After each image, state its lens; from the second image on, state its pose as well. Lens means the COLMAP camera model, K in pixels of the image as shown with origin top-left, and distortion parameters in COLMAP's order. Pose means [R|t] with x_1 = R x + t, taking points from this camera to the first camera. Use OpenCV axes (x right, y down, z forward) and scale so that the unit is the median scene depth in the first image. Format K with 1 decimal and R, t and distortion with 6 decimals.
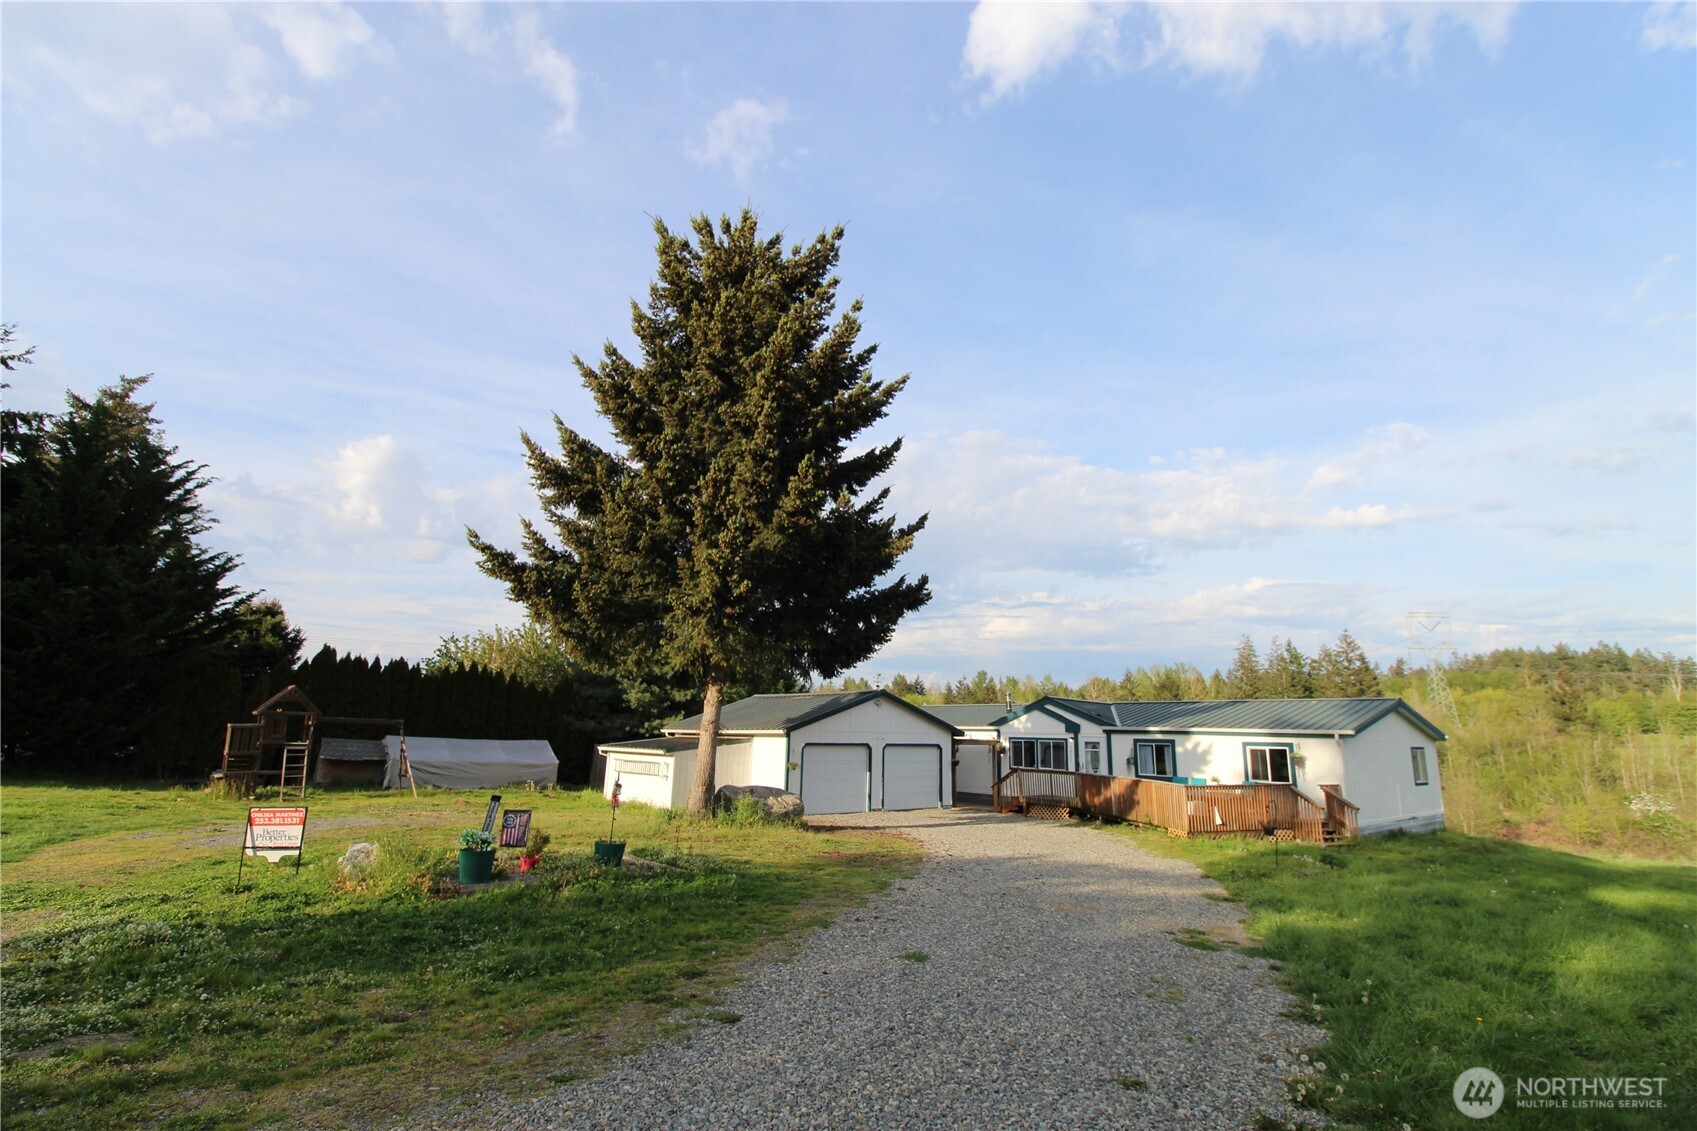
lens RADIAL K [[784.9, 0, 867.6], [0, 784.9, 544.2], [0, 0, 1]] dist [0.001273, -0.014262]
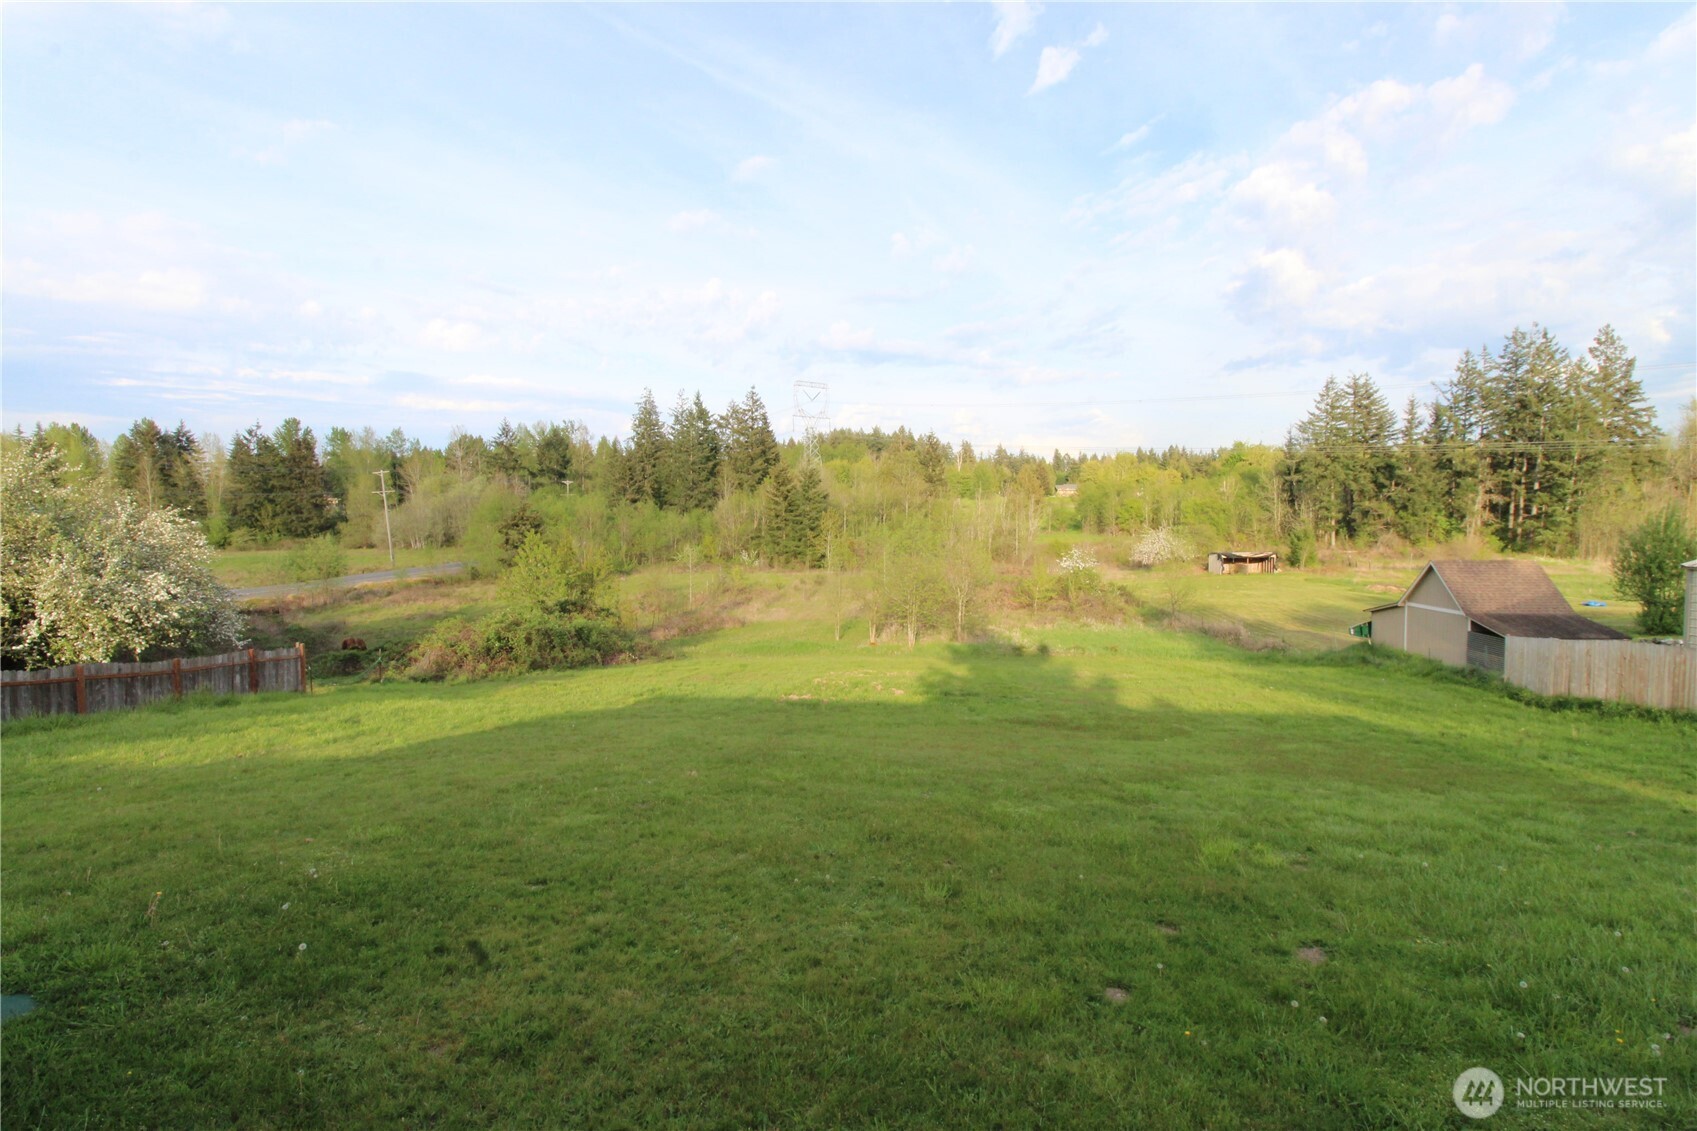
lens RADIAL K [[784.9, 0, 867.6], [0, 784.9, 544.2], [0, 0, 1]] dist [0.001273, -0.014262]
pose [[0.735180, -0.048348, 0.676146, 0.073603], [-0.143844, 0.963611, 0.225307, 0.060249], [-0.662434, -0.262901, 0.701473, 0.211604]]
